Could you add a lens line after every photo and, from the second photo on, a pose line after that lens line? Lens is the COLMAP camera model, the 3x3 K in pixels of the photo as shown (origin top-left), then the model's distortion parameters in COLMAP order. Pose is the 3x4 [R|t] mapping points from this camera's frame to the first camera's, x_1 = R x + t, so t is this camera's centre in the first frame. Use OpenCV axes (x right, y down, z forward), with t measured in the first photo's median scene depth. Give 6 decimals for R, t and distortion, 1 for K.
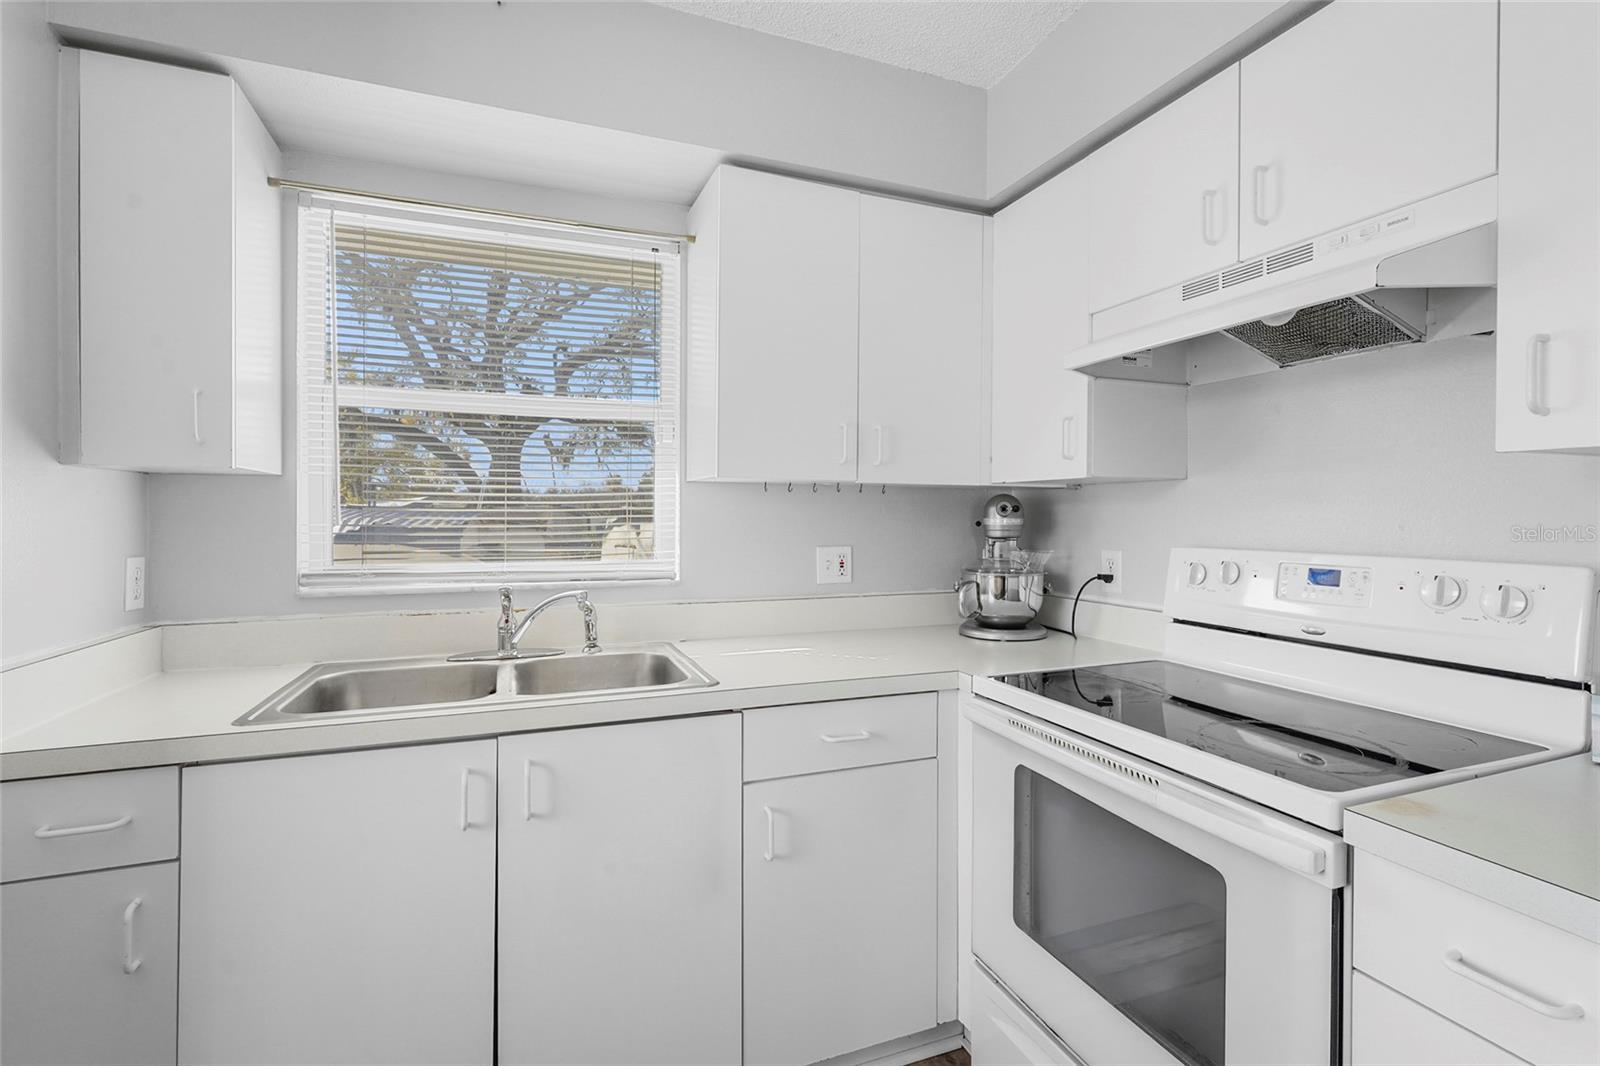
lens RADIAL K [[727.7, 0, 802.8], [0, 727.7, 520.7], [0, 0, 1]] dist [-0.001878, 0.000142]
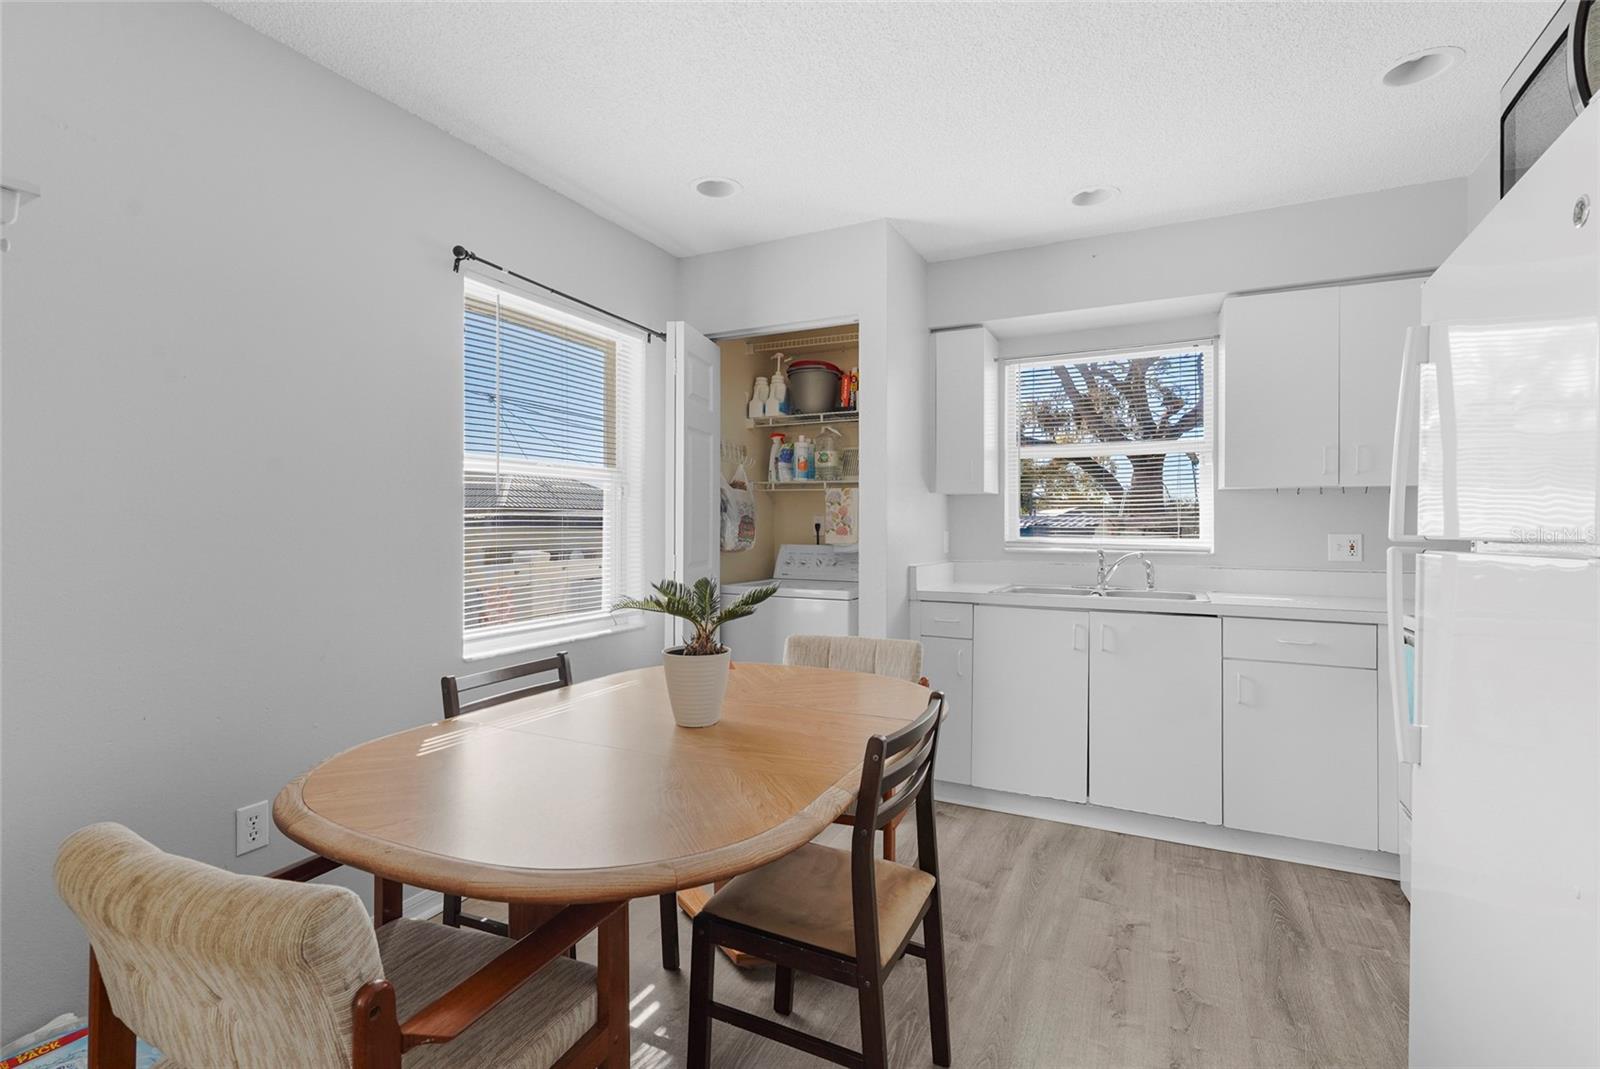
lens RADIAL K [[748.4, 0, 800.0], [0, 748.4, 534.5], [0, 0, 1]] dist [-0.025865, -0.000082]
pose [[0.672208, 0.005564, -0.740341, 0.492598], [-0.004572, 0.999984, 0.003364, 0.048242], [0.740348, 0.001124, 0.672223, -0.866566]]
